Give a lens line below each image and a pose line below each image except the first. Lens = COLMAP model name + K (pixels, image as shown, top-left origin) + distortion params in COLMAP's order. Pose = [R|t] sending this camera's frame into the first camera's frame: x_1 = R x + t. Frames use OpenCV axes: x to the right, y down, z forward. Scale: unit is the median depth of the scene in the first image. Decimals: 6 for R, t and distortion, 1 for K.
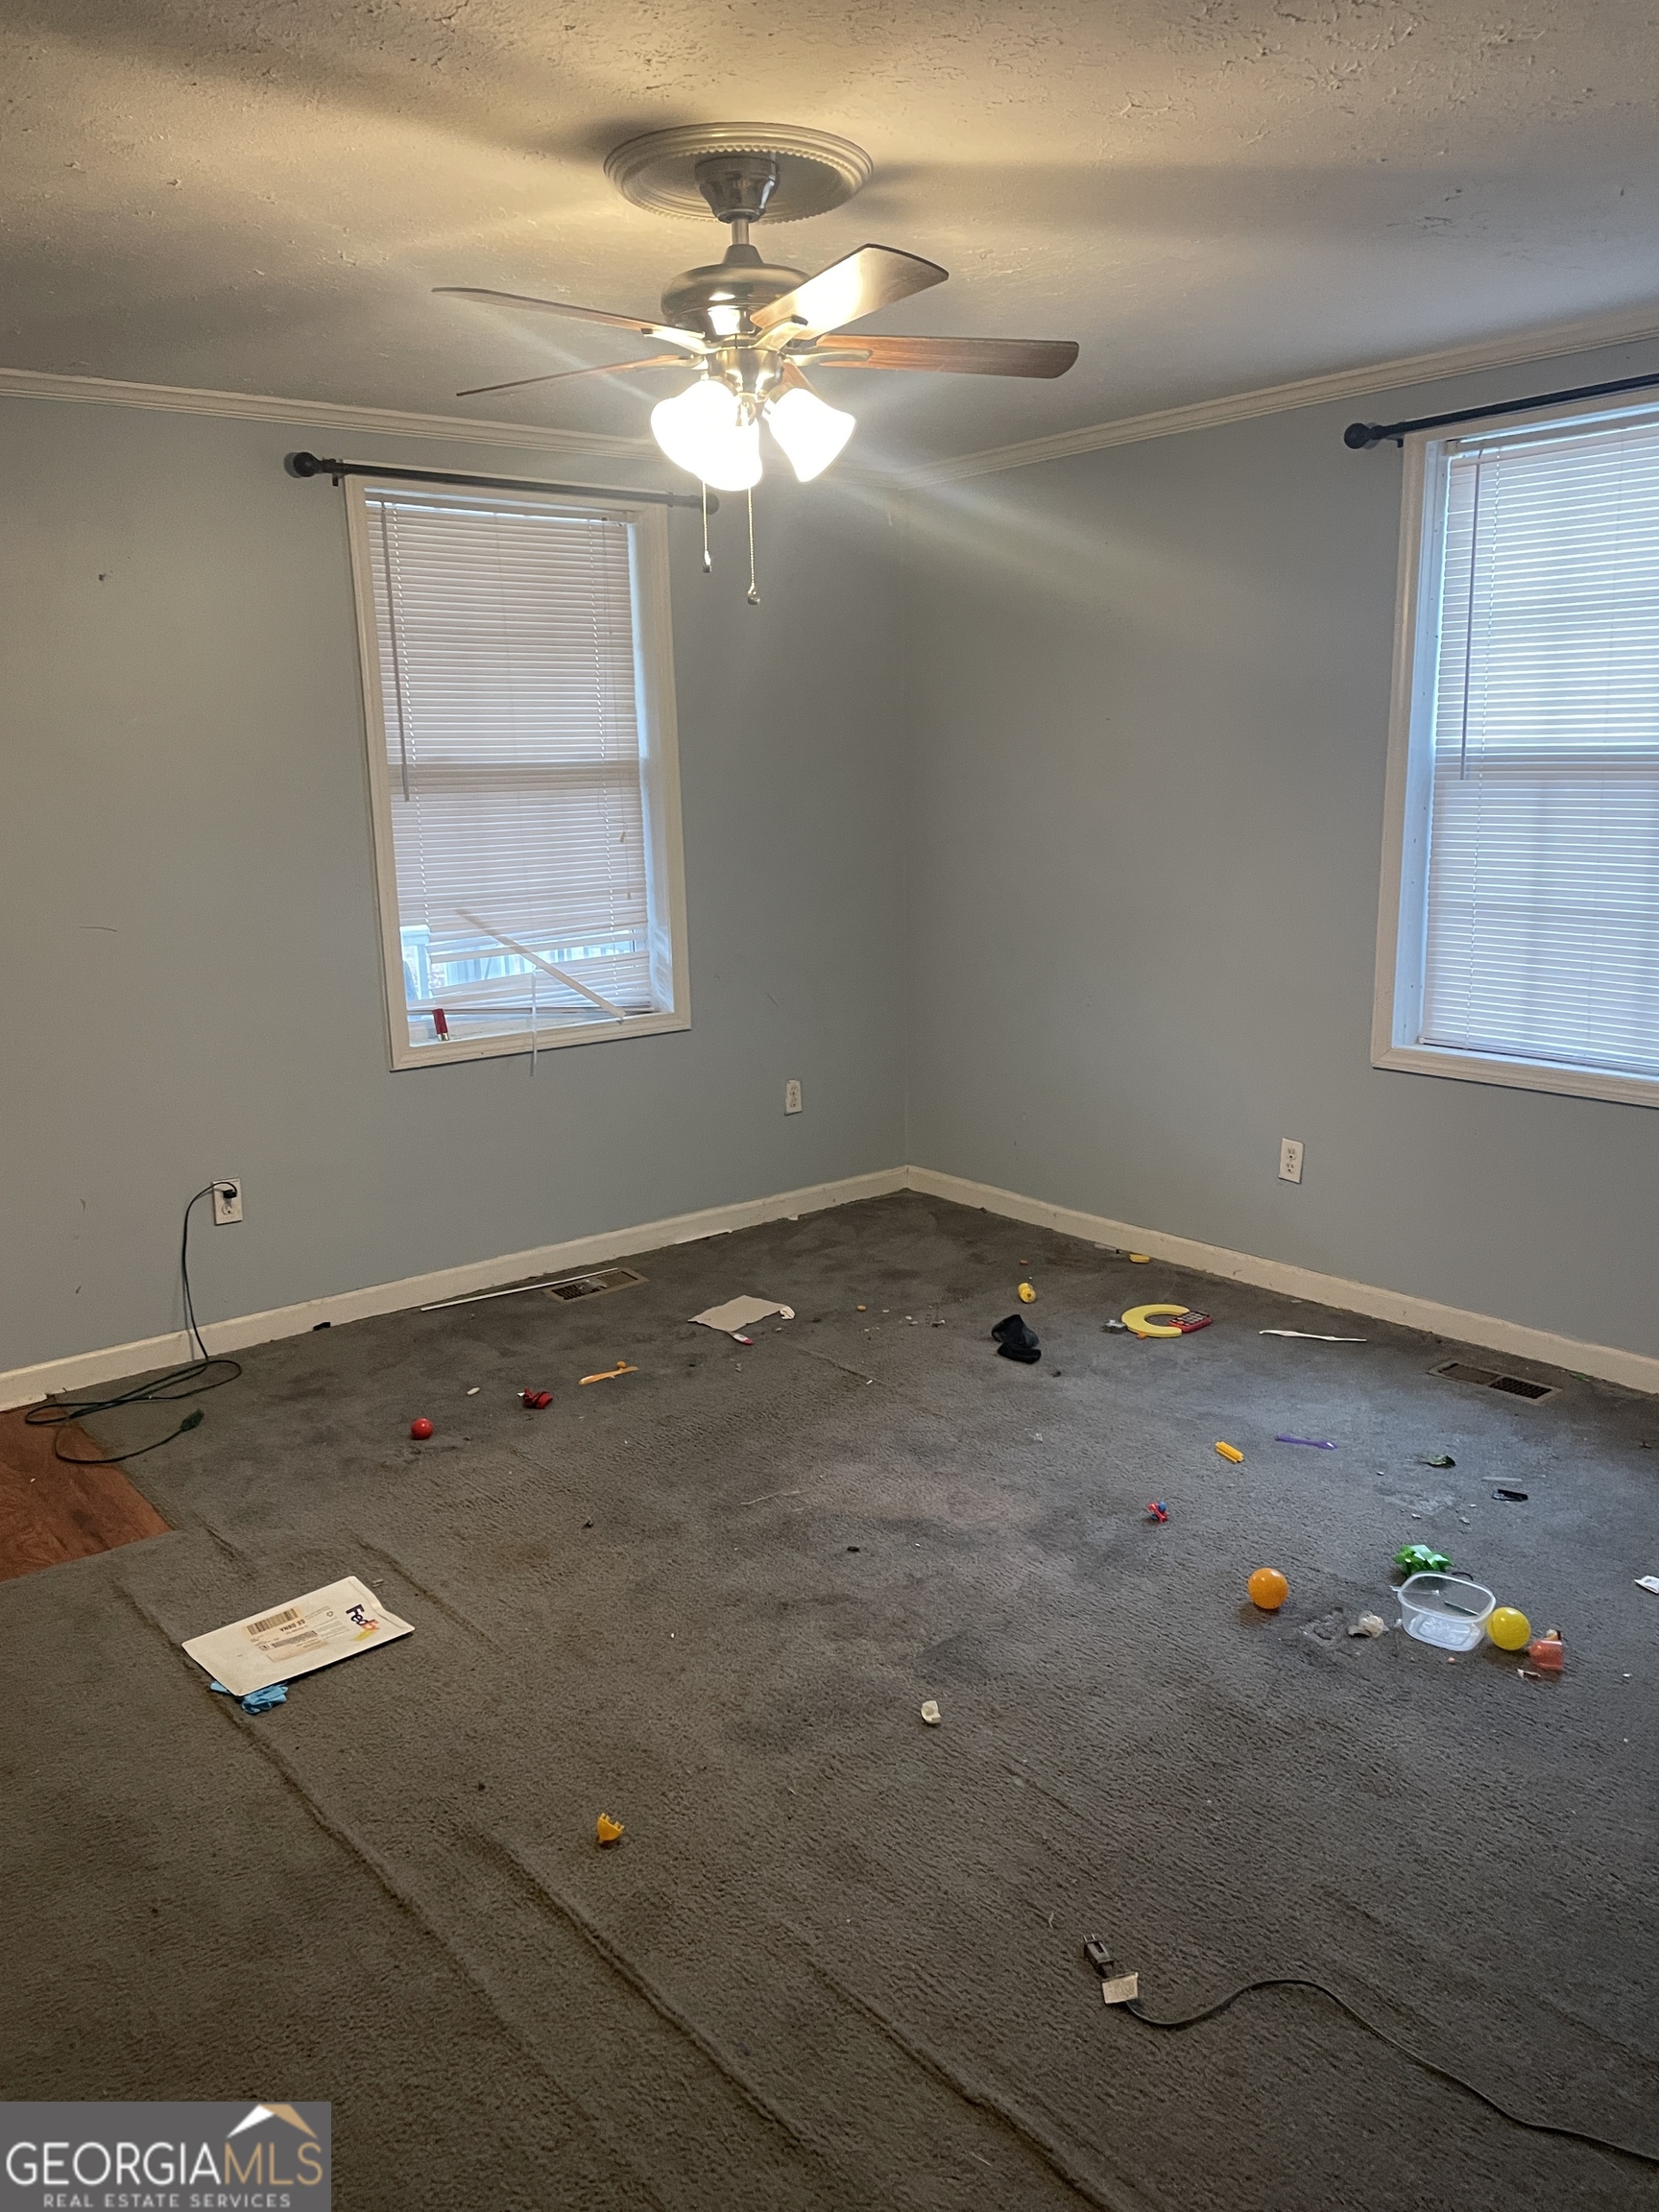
lens RADIAL K [[1661.5, 0, 864.7], [0, 1661.5, 1105.1], [0, 0, 1]] dist [0.090890, -0.116108]
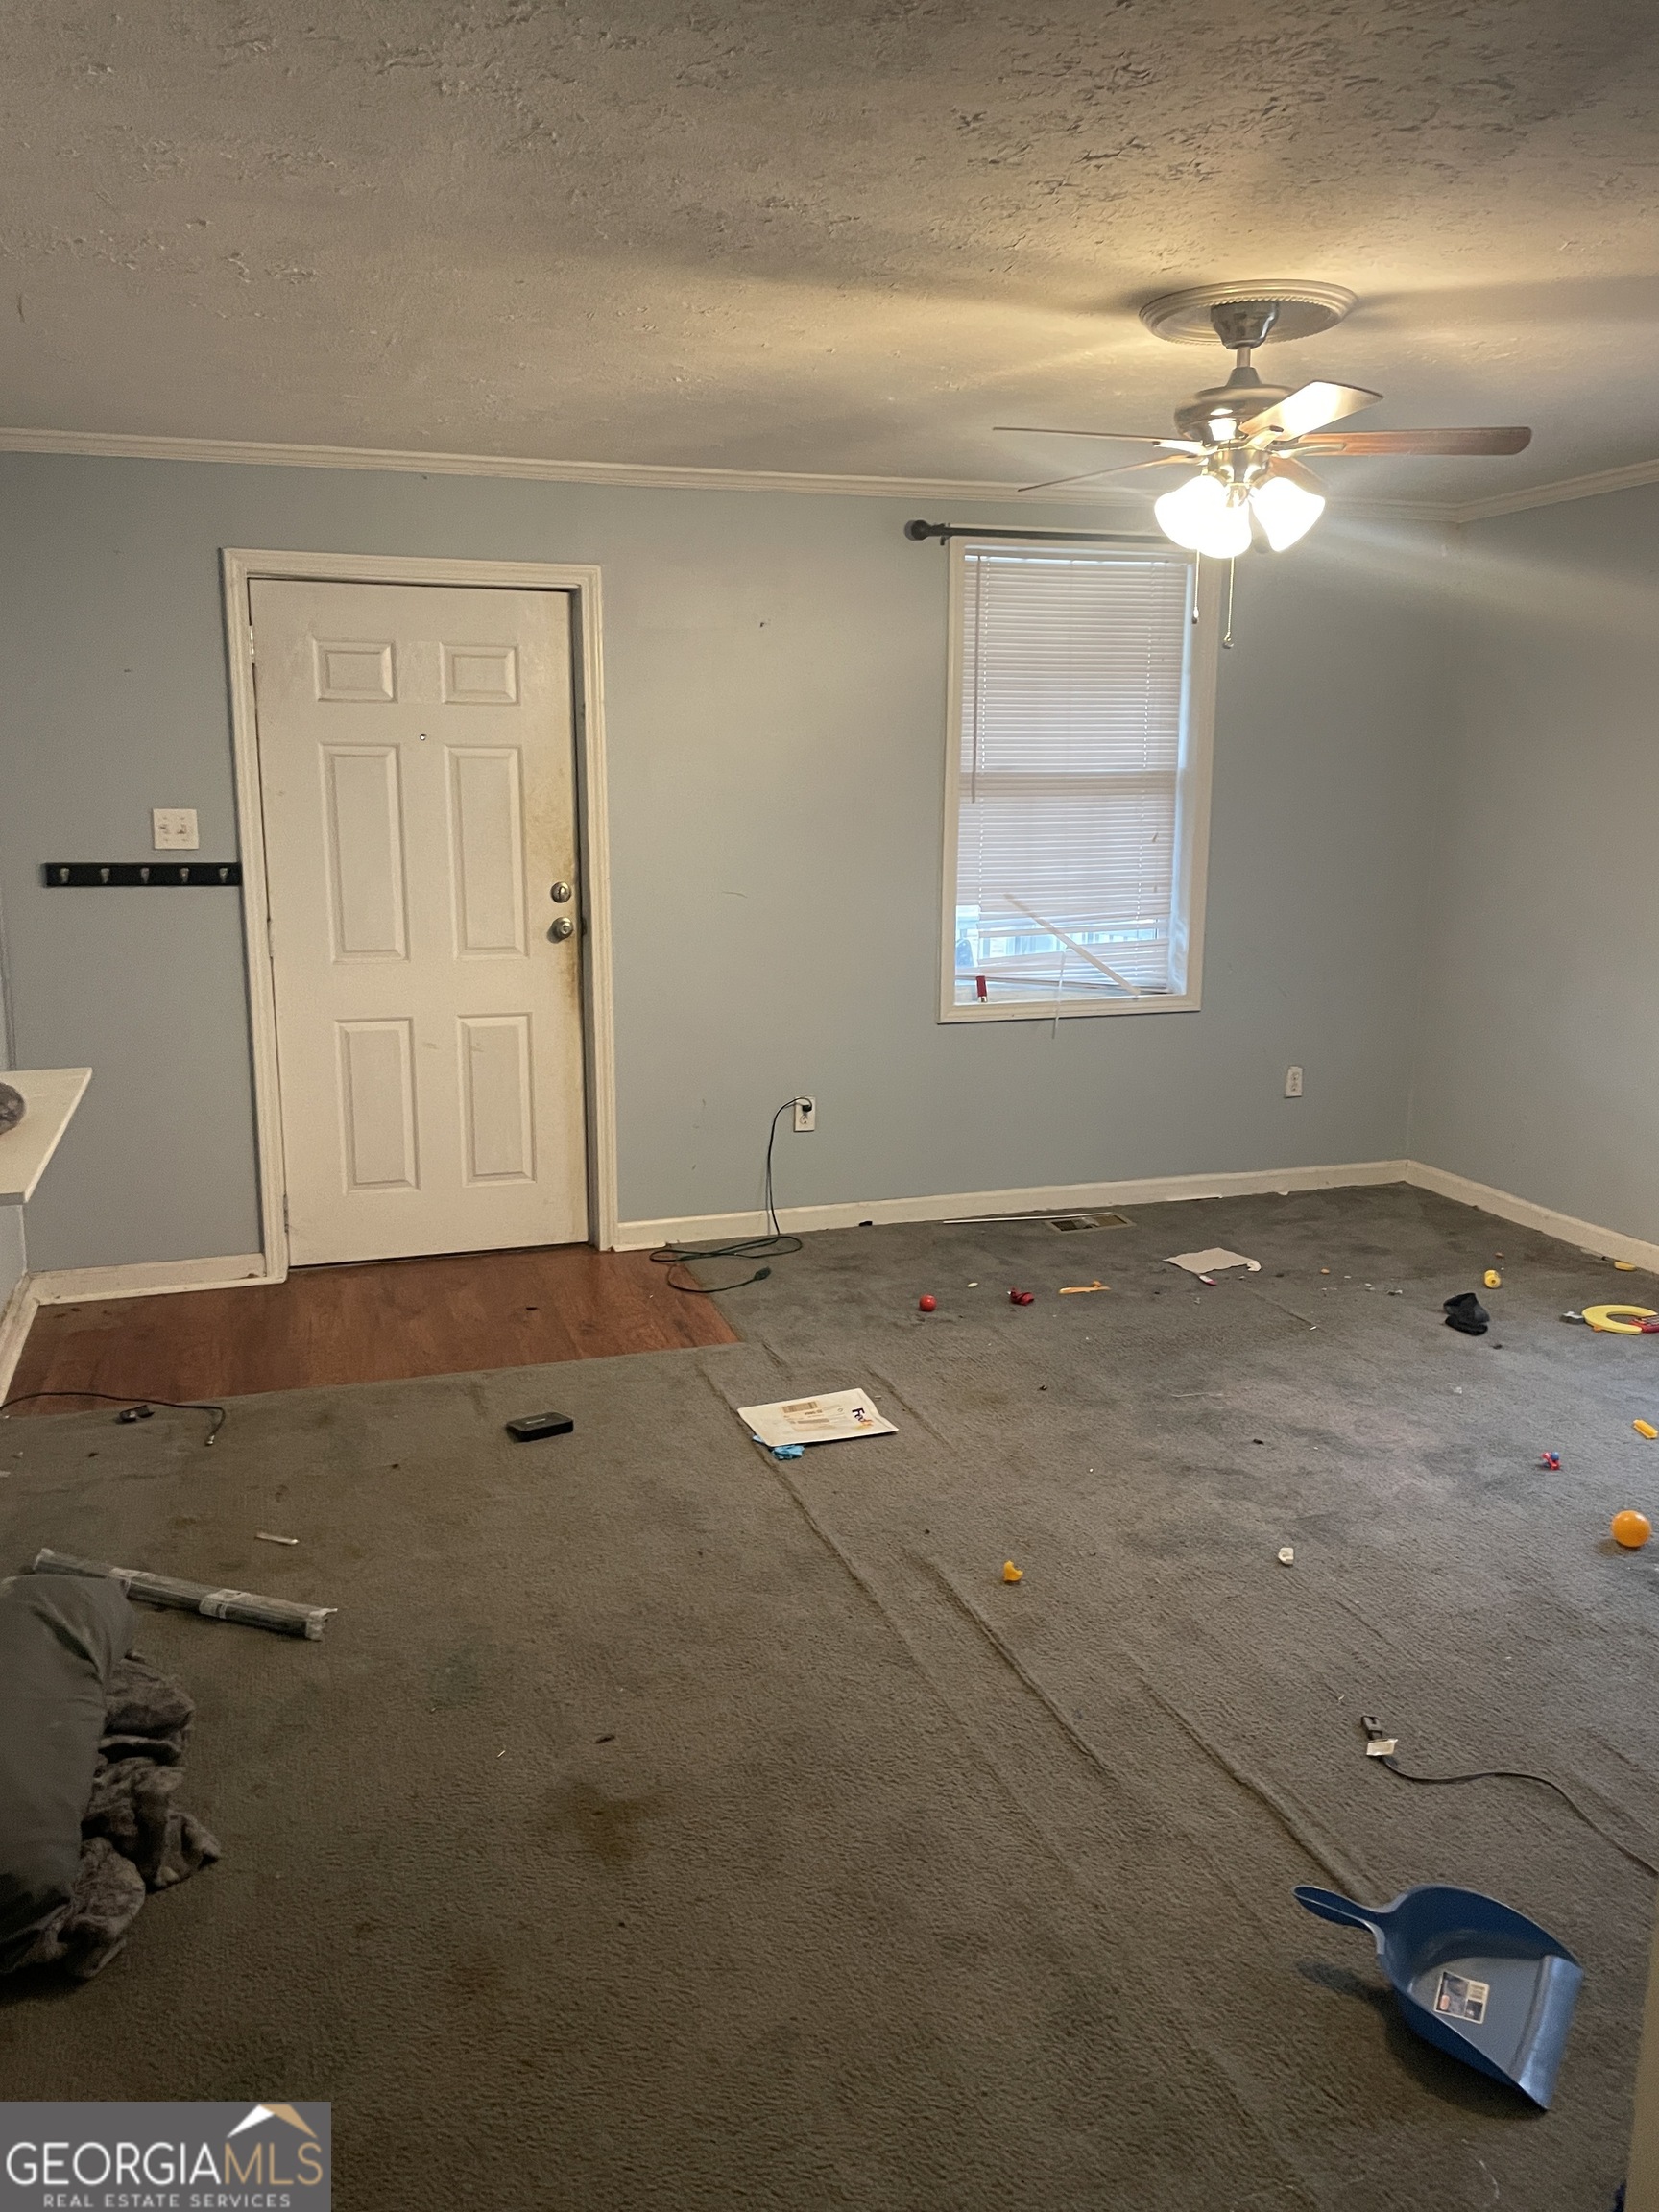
lens RADIAL K [[1661.5, 0, 831.9], [0, 1661.5, 1097.8], [0, 0, 1]] dist [0.090890, -0.116108]
pose [[0.930594, 0.092291, -0.354228, 0.112009], [-0.095340, 0.995405, 0.008877, 0.042917], [0.353420, 0.025512, 0.935117, -0.223729]]
